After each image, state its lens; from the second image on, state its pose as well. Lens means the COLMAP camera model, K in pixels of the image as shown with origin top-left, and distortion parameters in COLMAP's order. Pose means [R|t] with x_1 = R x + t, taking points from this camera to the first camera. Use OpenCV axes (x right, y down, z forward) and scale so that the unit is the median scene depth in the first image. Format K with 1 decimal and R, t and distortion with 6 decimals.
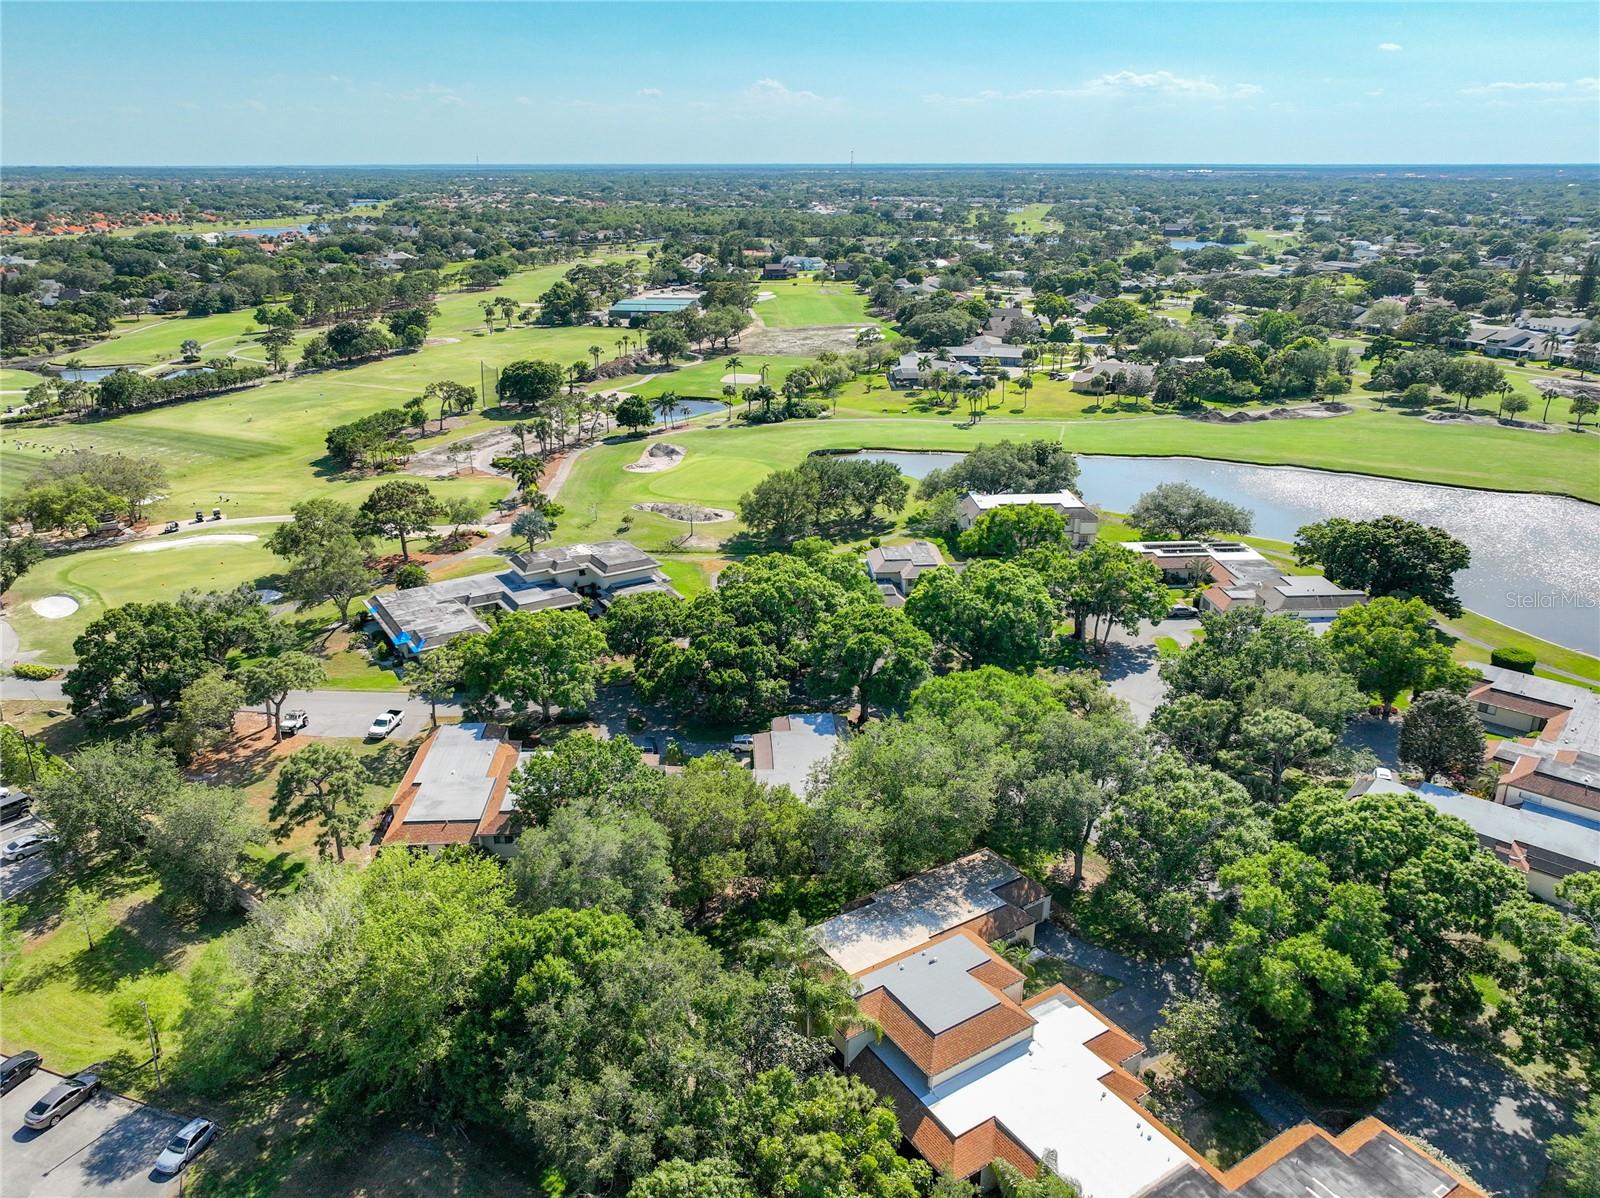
lens RADIAL K [[1157.0, 0, 800.0], [0, 1157.0, 599.0], [0, 0, 1]] dist [-0.019069, 0.003159]
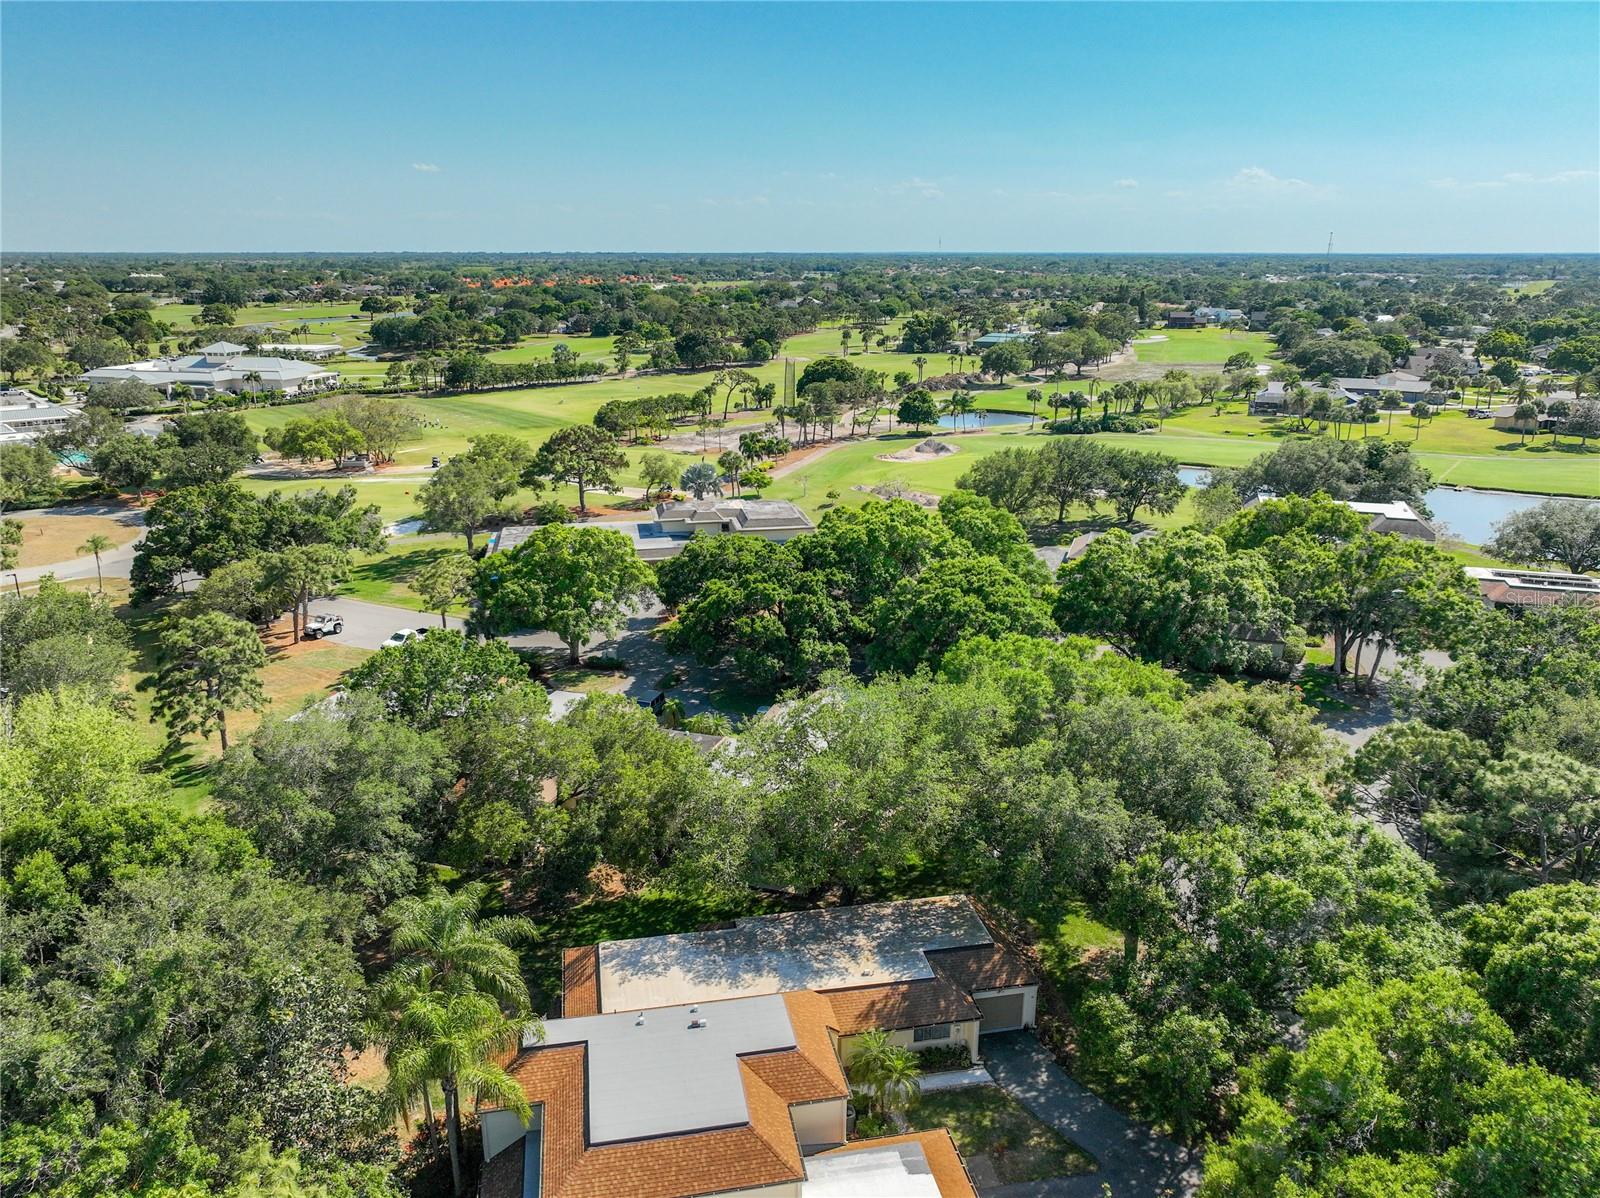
lens RADIAL K [[1157.0, 0, 800.0], [0, 1157.0, 599.0], [0, 0, 1]] dist [-0.019069, 0.003159]
pose [[0.926771, 0.107816, -0.359821, 0.104842], [-0.133934, 0.989809, -0.048380, 0.037802], [0.350937, 0.093030, 0.931766, 0.139415]]
